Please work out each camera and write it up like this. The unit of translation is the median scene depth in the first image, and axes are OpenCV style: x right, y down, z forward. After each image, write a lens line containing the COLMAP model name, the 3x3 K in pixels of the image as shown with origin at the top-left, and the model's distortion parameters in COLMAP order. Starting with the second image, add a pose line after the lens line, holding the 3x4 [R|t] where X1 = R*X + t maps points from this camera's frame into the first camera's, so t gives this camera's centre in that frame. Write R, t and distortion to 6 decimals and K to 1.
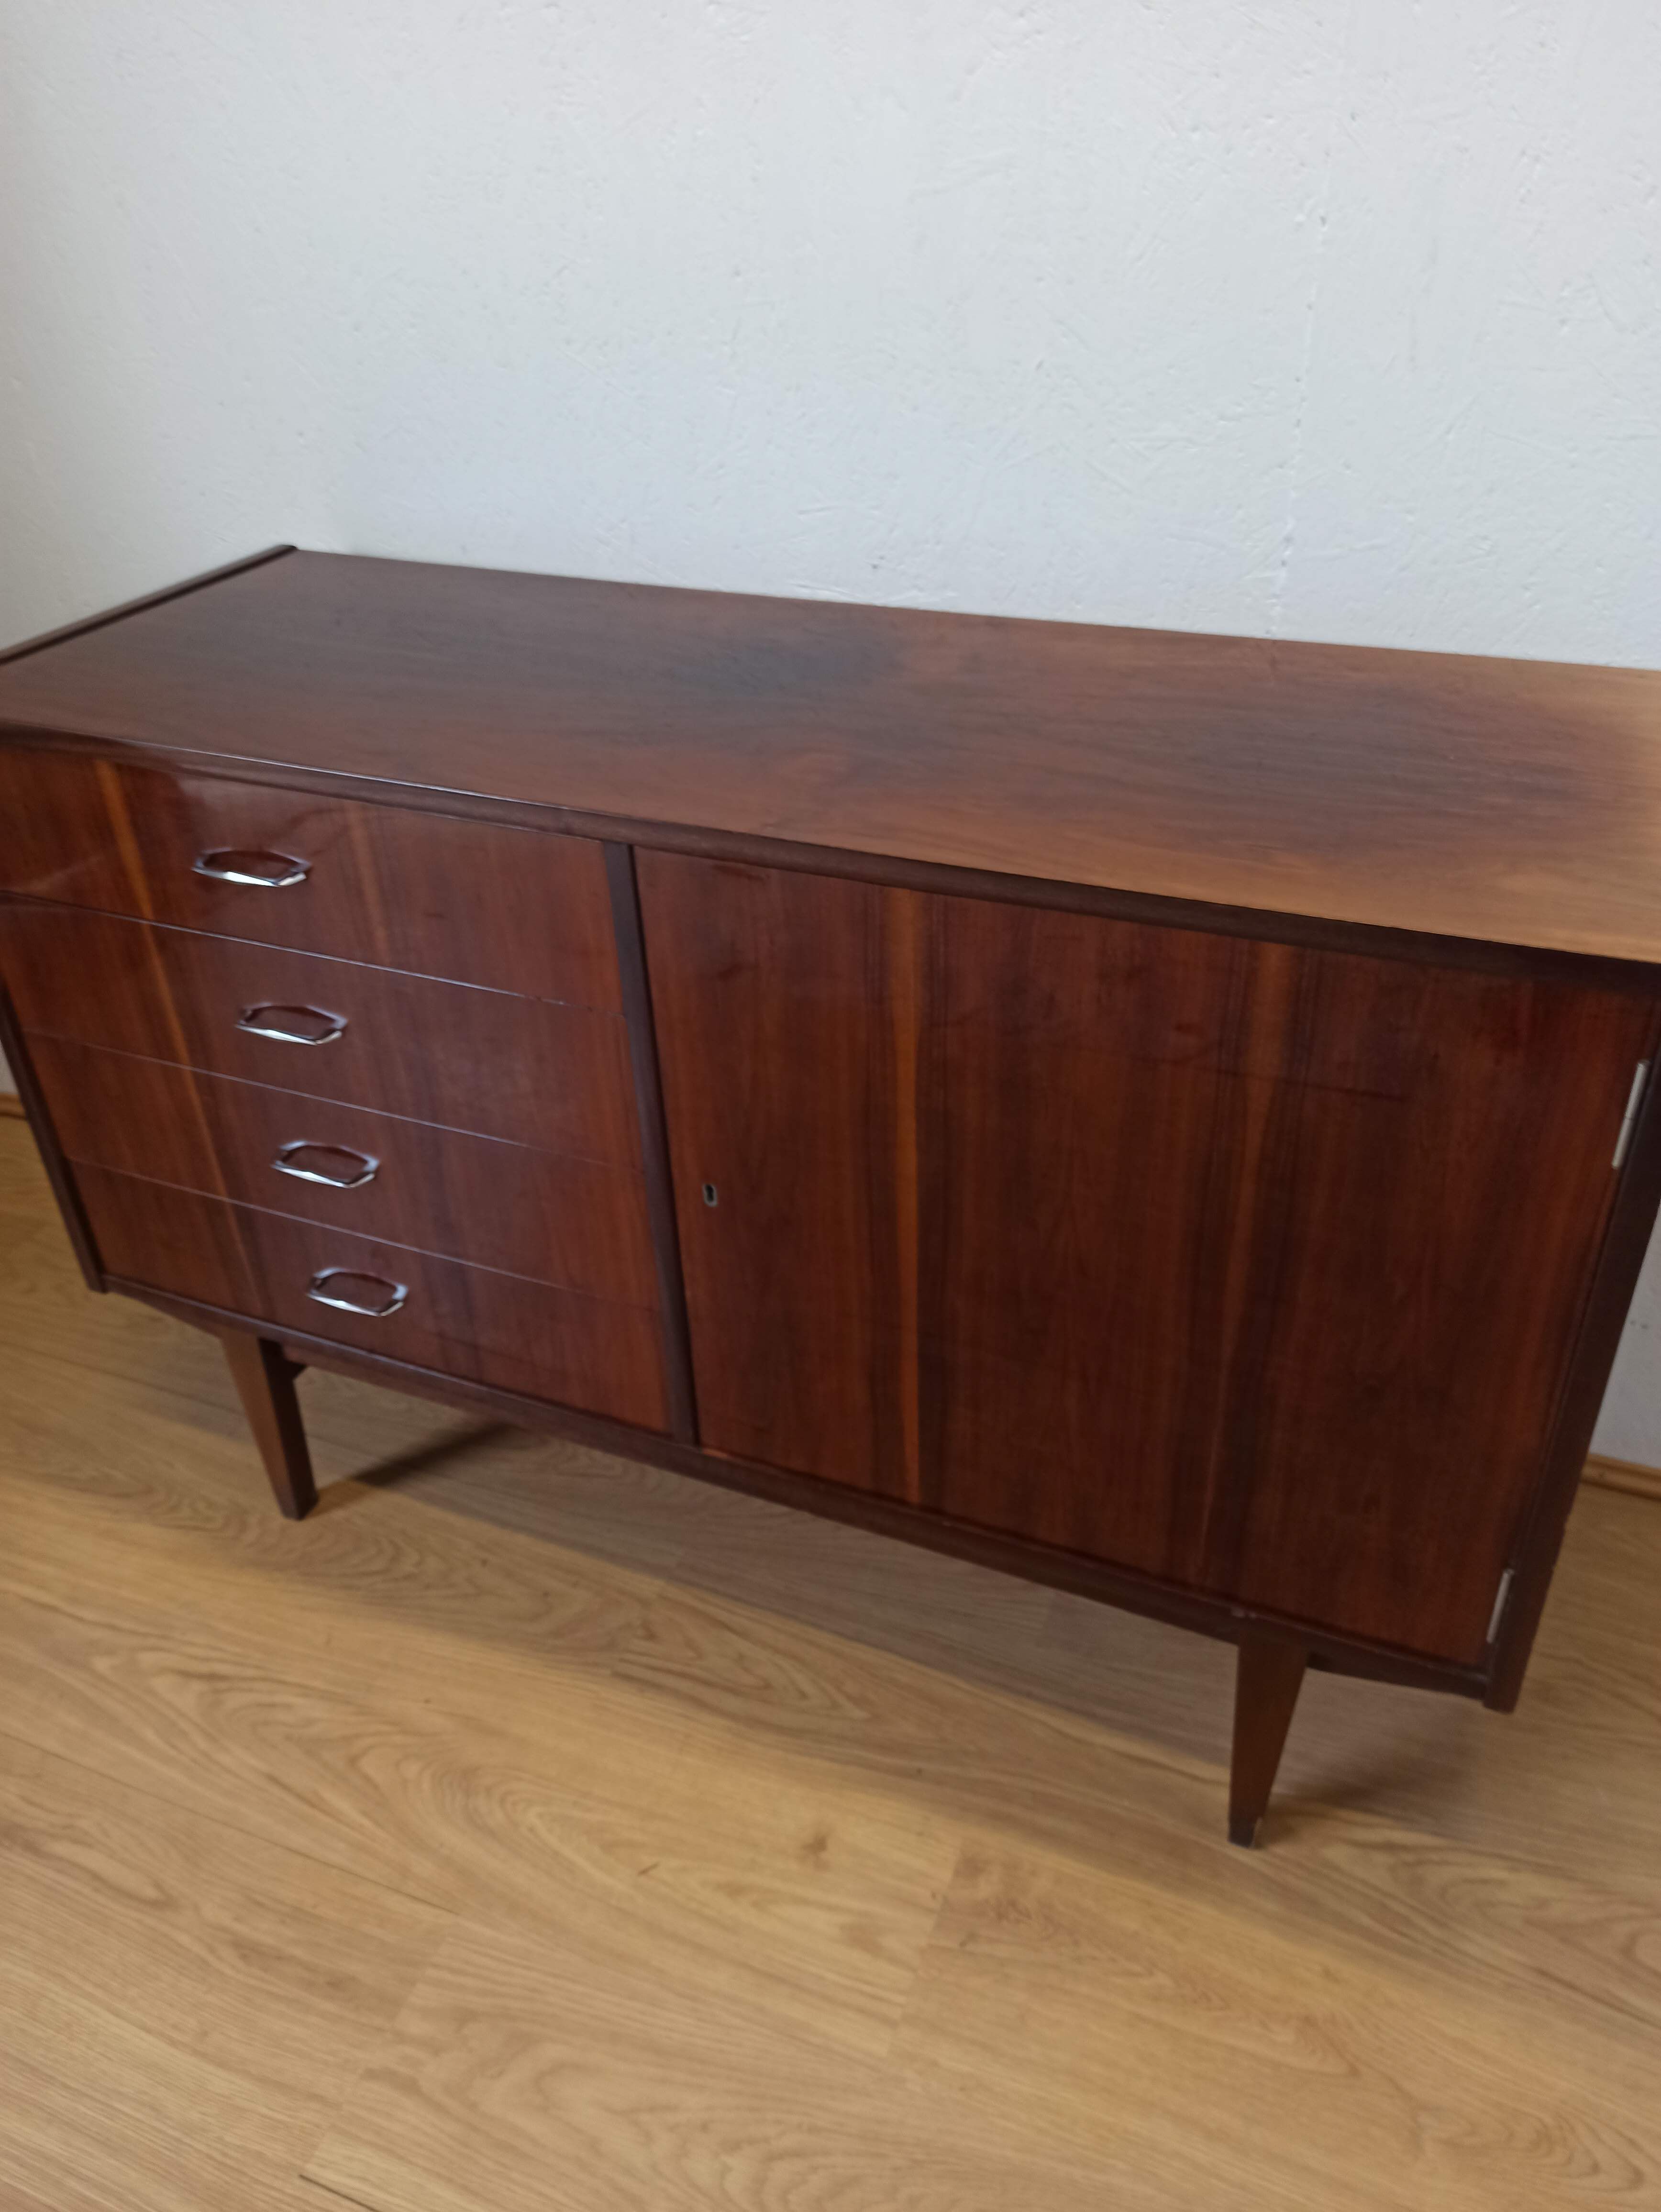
lens RADIAL K [[1657.8, 0, 834.6], [0, 1657.8, 1104.3], [0, 0, 1]] dist [0.013895, -0.007522]
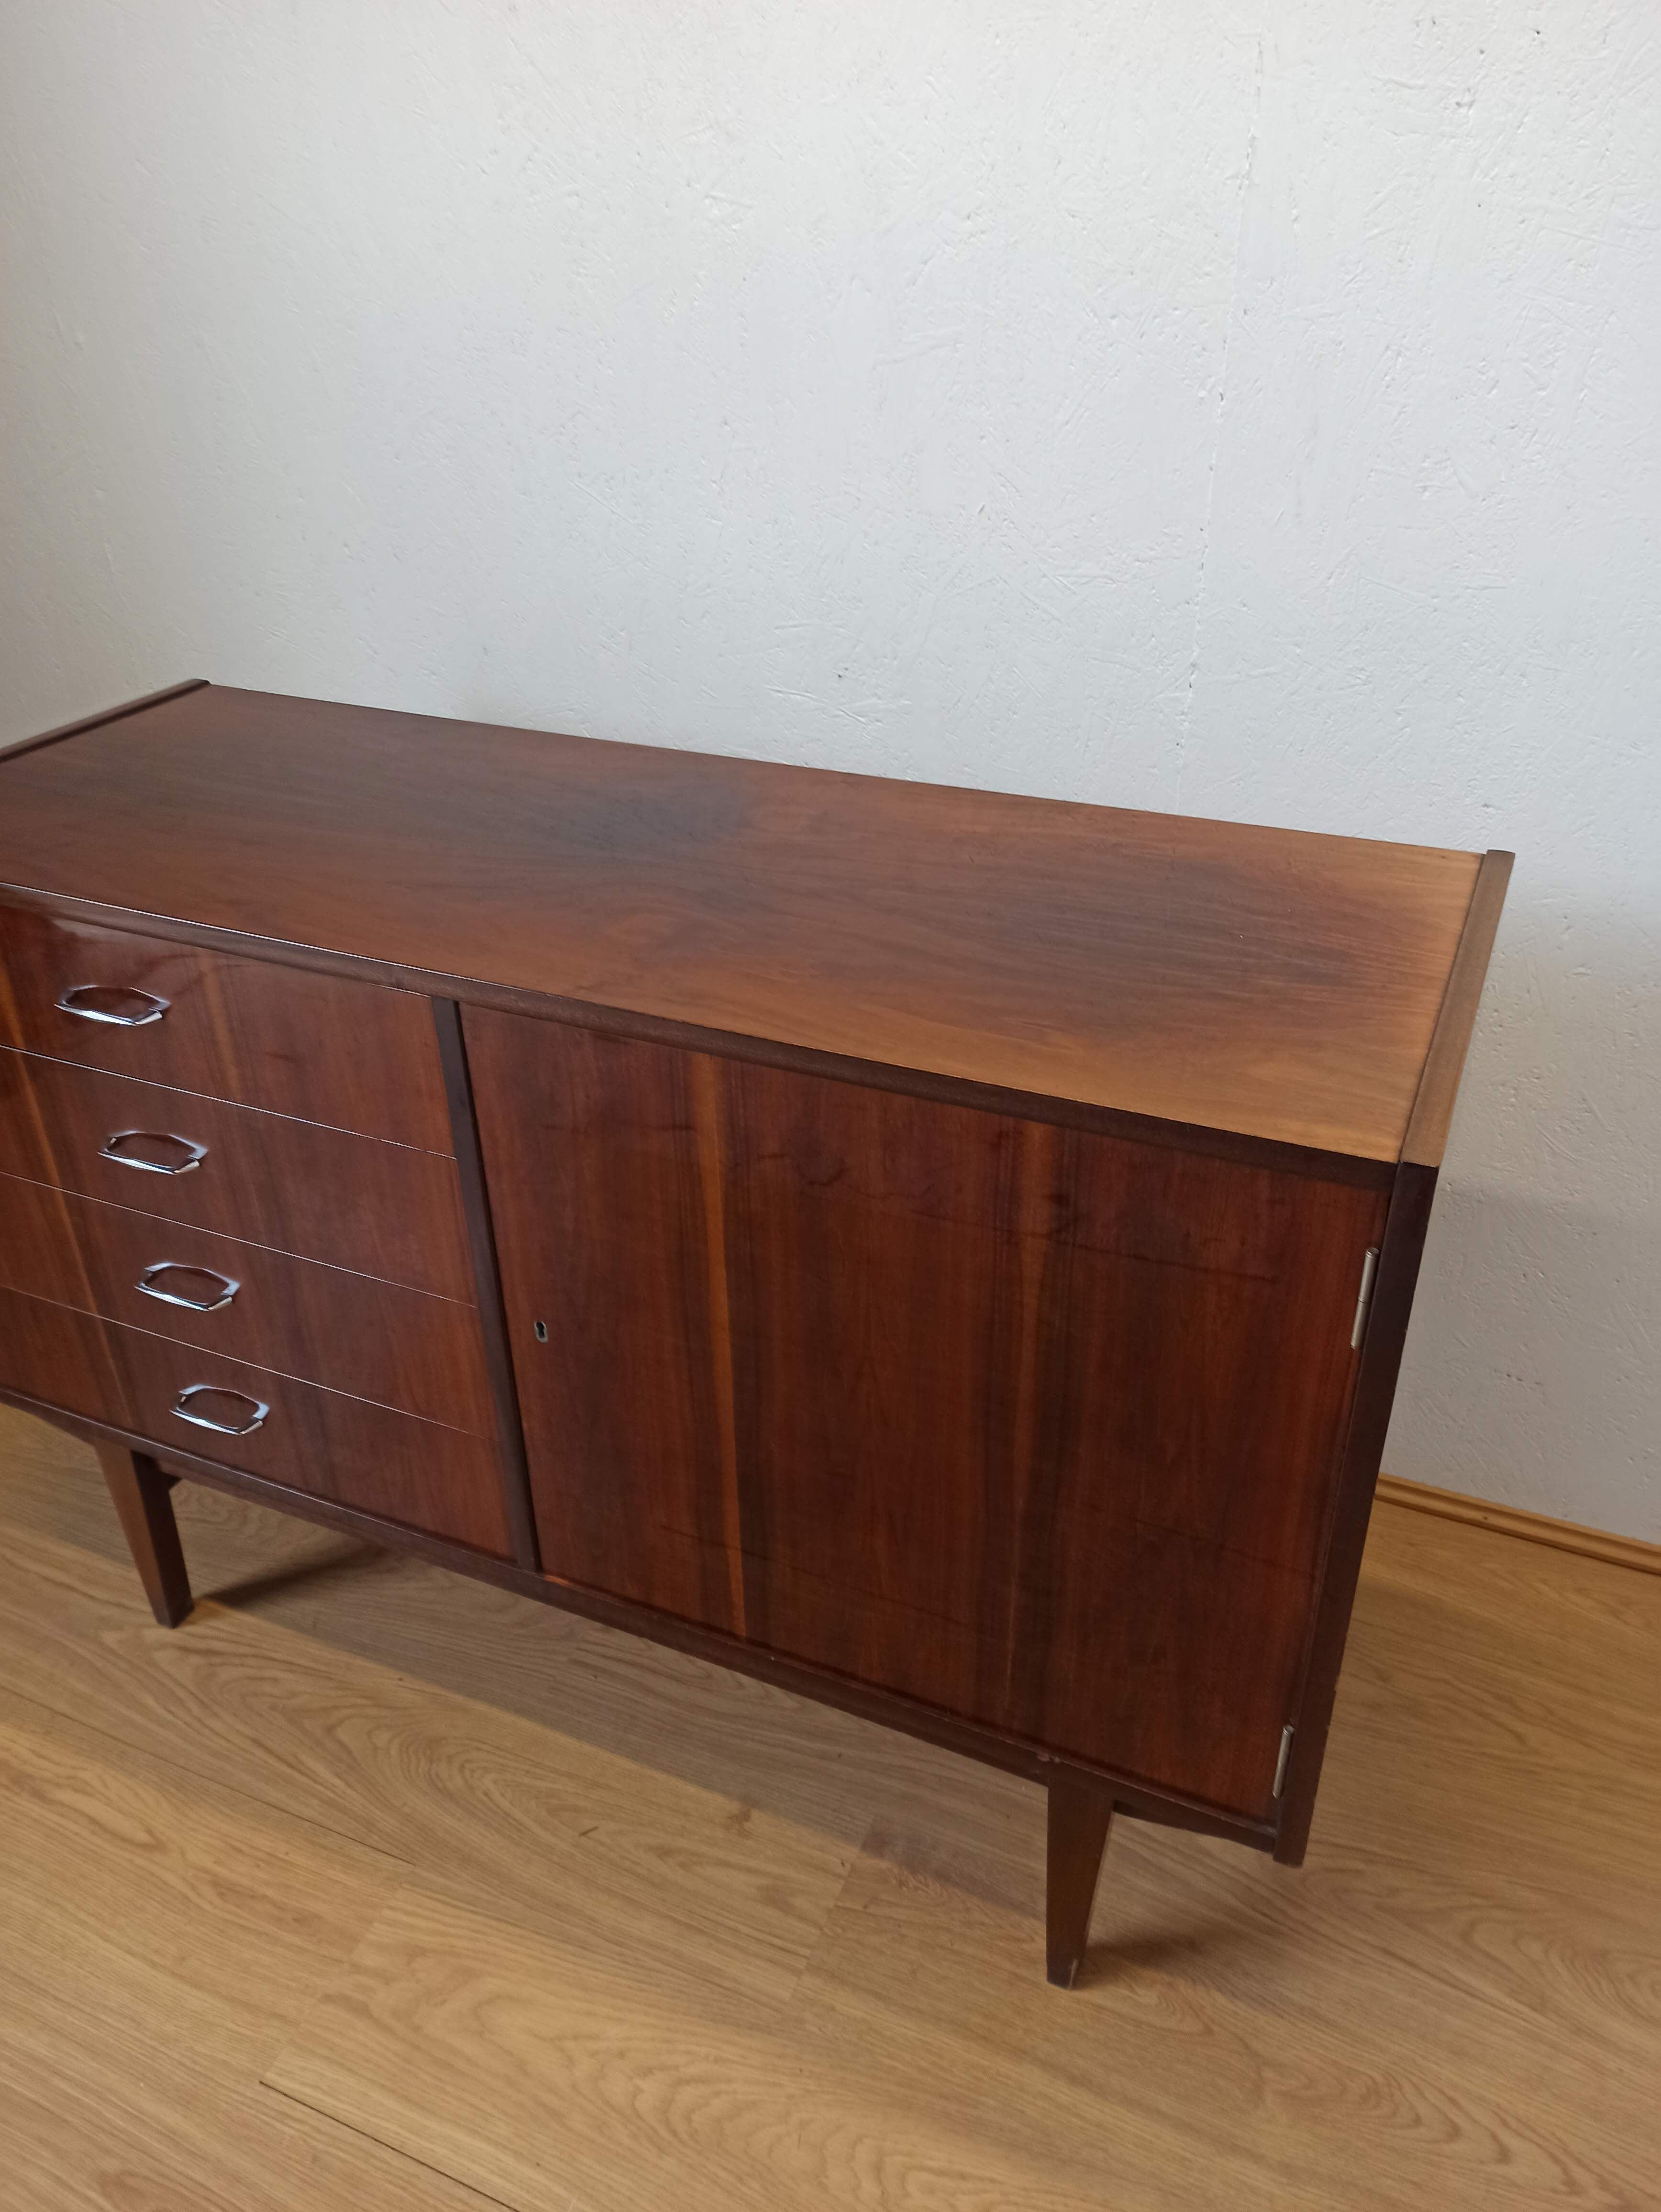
lens RADIAL K [[1631.9, 0, 833.3], [0, 1631.9, 1116.6], [0, 0, 1]] dist [0.048136, -0.042149]
pose [[0.999331, 0.031213, -0.019062, 0.059129], [-0.031974, 0.998647, -0.041019, 0.023797], [0.017756, 0.041601, 0.998977, -0.118651]]
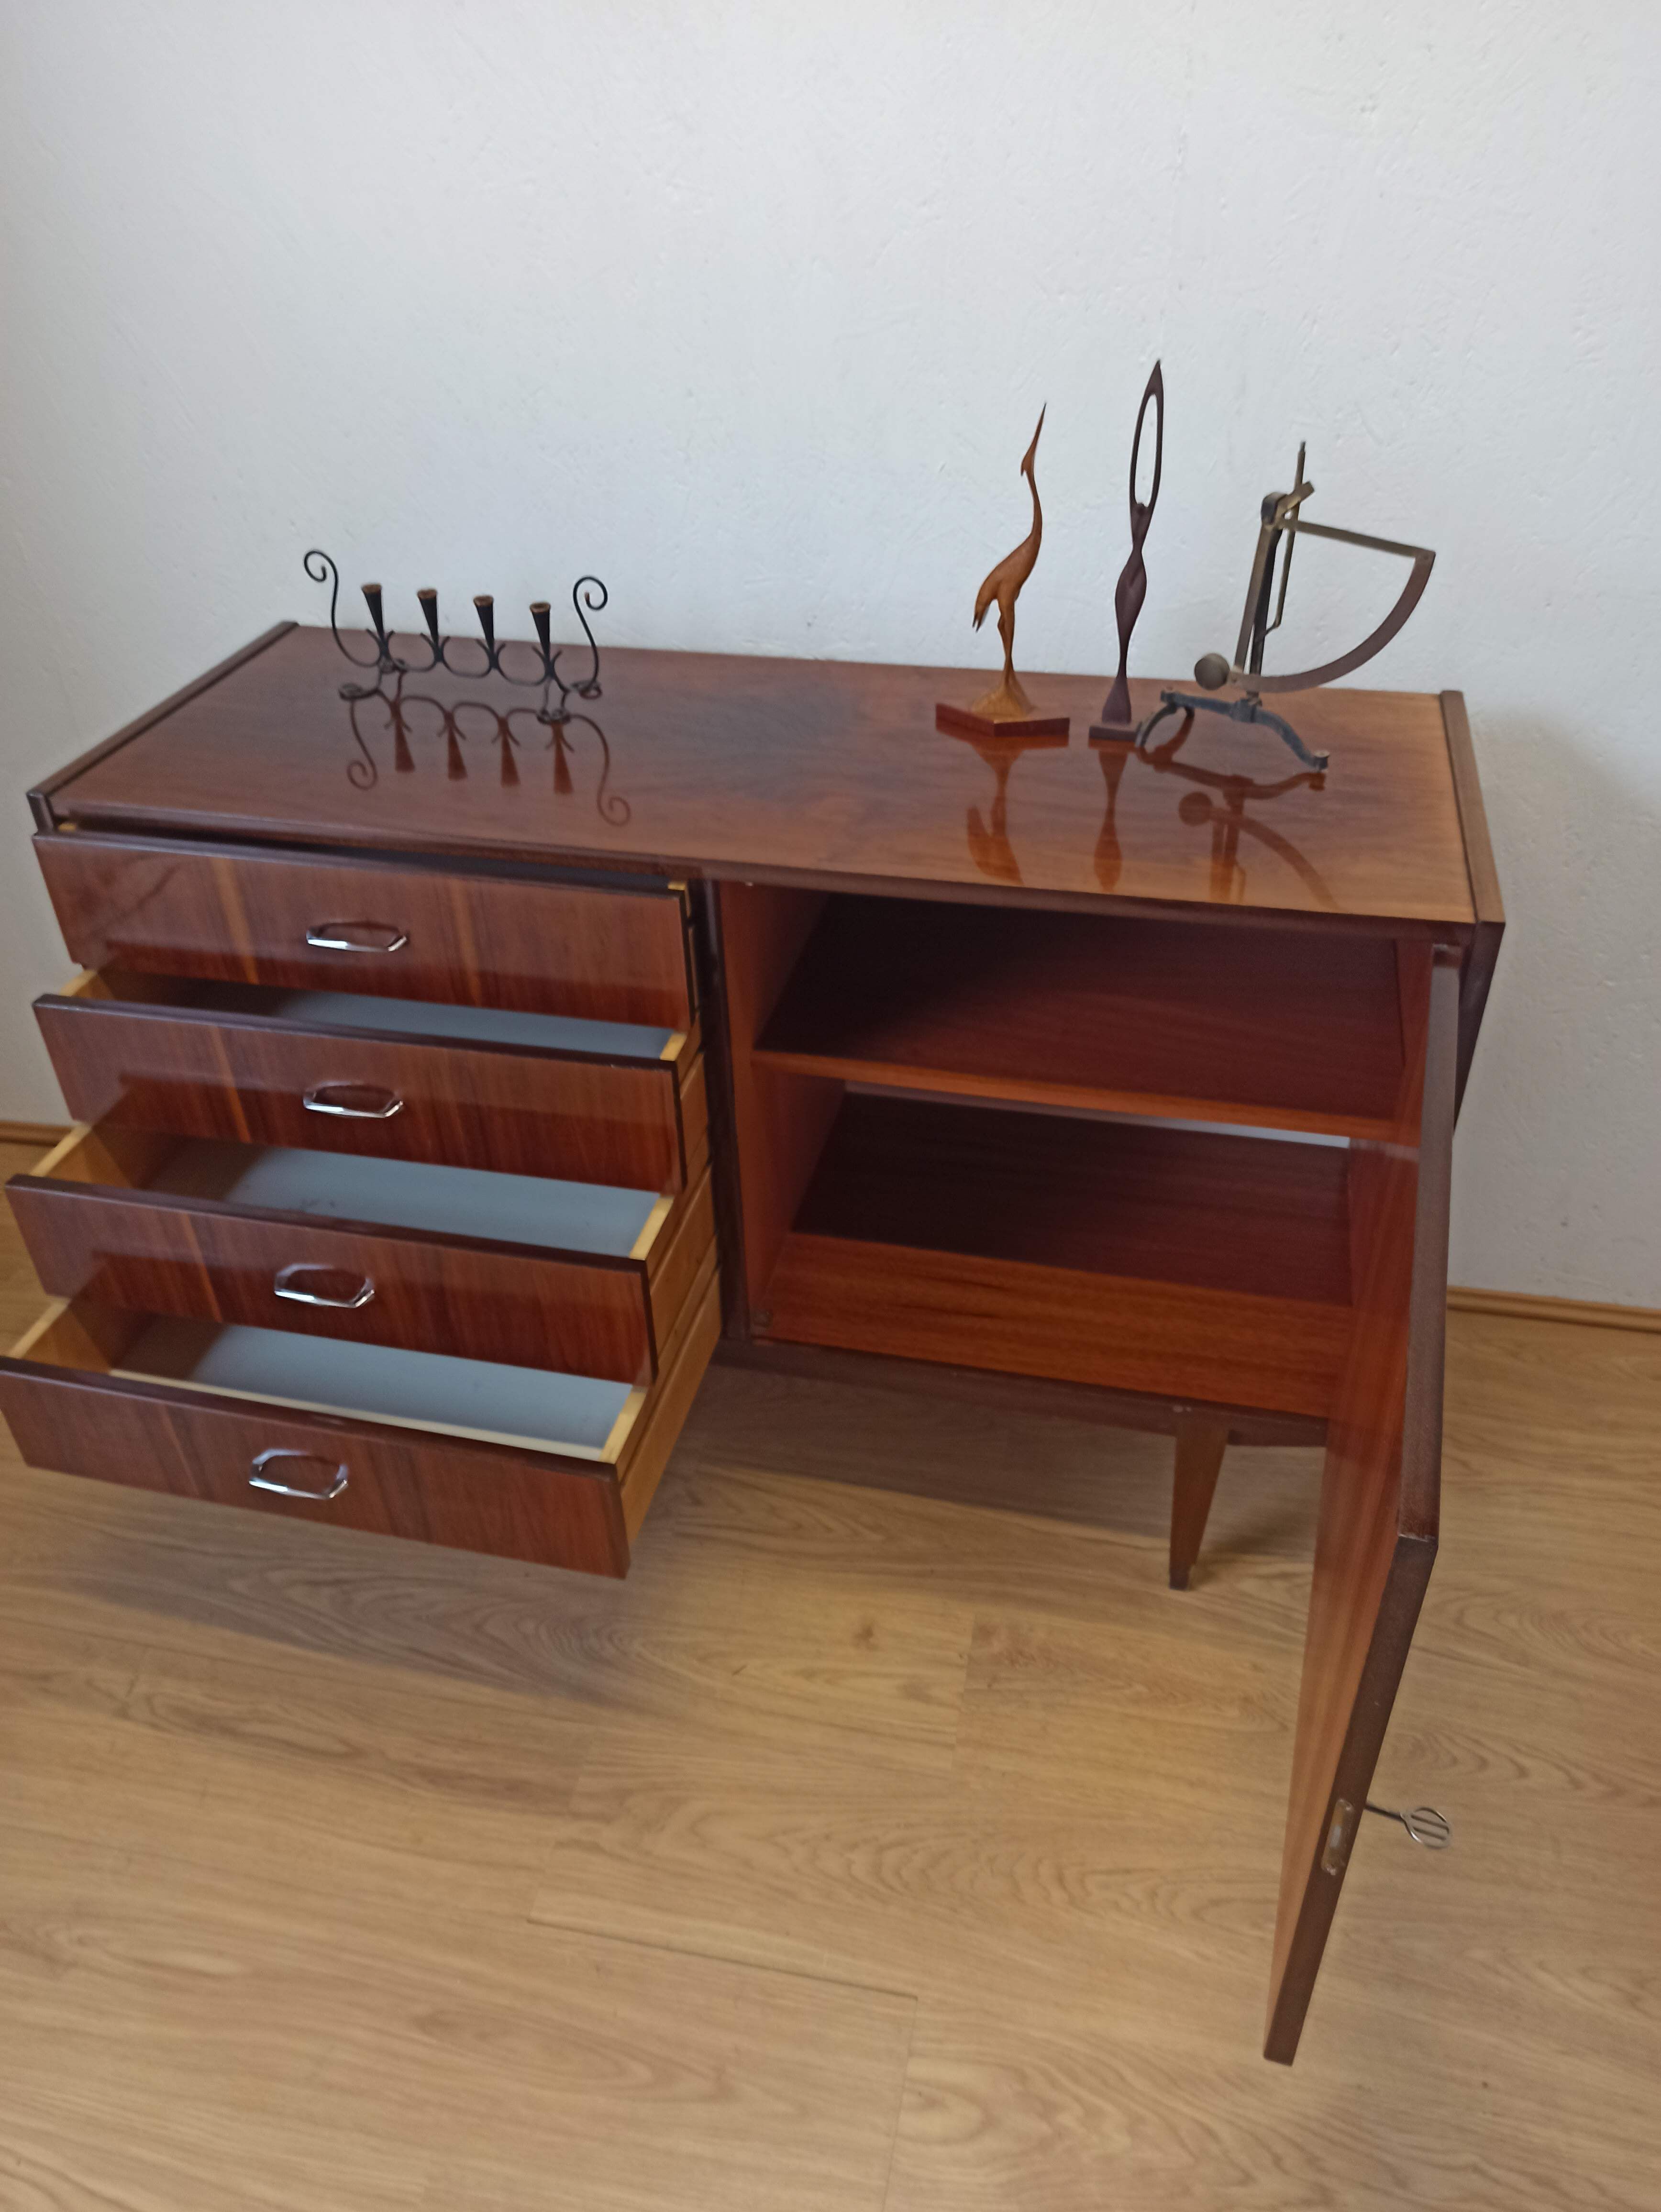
lens RADIAL K [[1623.9, 0, 840.6], [0, 1623.9, 1120.3], [0, 0, 1]] dist [0.062087, -0.073626]
pose [[0.984536, -0.092259, 0.148919, -0.189470], [0.085805, 0.995096, 0.049207, -0.016892], [-0.152729, -0.035668, 0.987624, -0.246986]]
